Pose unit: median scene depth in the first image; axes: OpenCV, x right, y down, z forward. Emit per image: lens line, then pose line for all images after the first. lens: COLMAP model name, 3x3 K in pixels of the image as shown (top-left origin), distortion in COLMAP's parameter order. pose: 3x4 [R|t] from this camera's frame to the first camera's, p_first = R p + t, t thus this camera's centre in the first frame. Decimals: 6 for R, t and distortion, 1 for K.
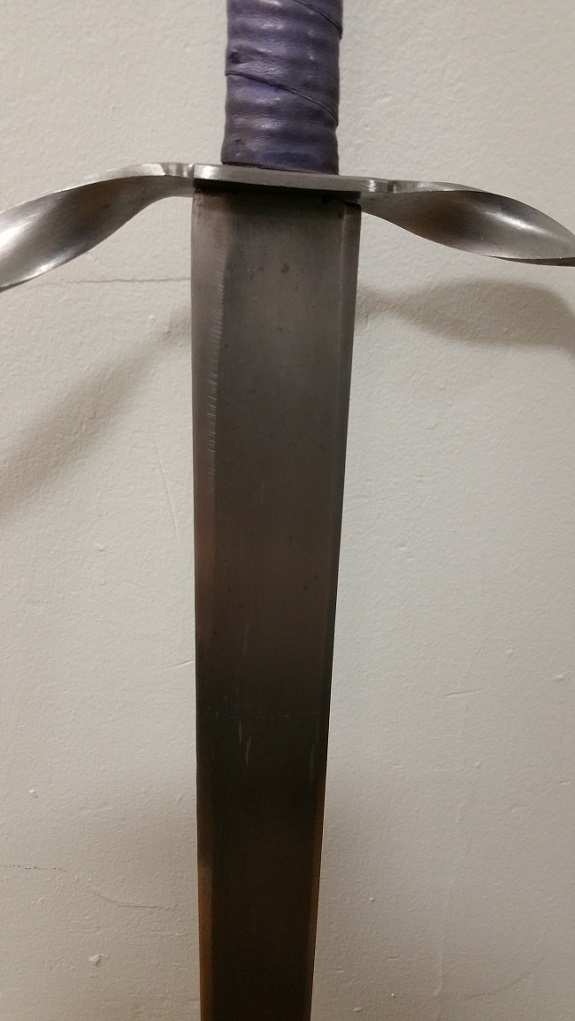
lens RADIAL K [[828.0, 0, 269.9], [0, 828.0, 509.6], [0, 0, 1]] dist [0.100931, -0.197293]
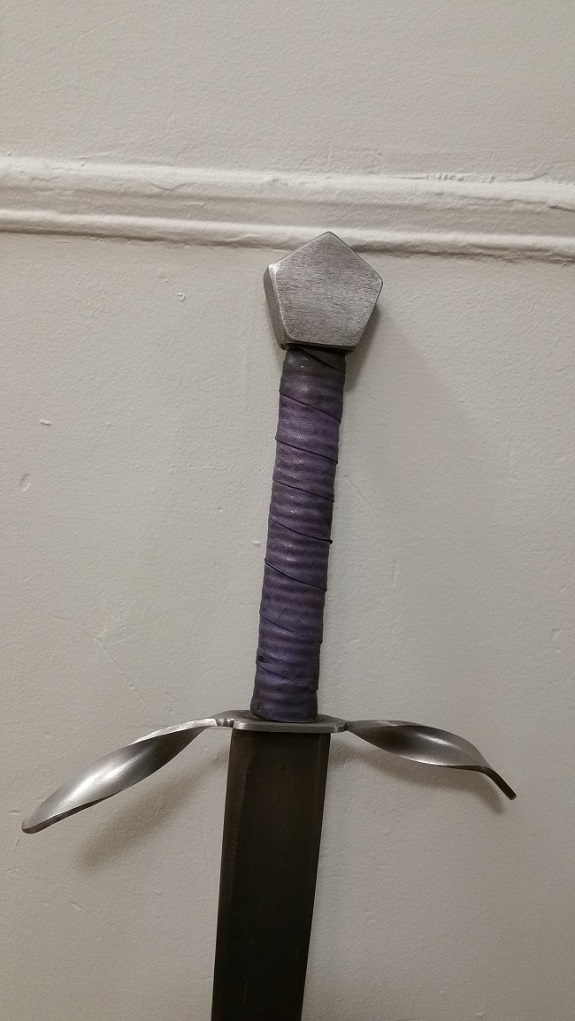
lens RADIAL K [[828.0, 0, 269.9], [0, 828.0, 509.6], [0, 0, 1]] dist [0.100931, -0.197293]
pose [[0.995038, 0.058504, -0.080473, 0.086100], [-0.073392, 0.977716, -0.196687, -0.414572], [0.067172, 0.201618, 0.977158, -0.689709]]
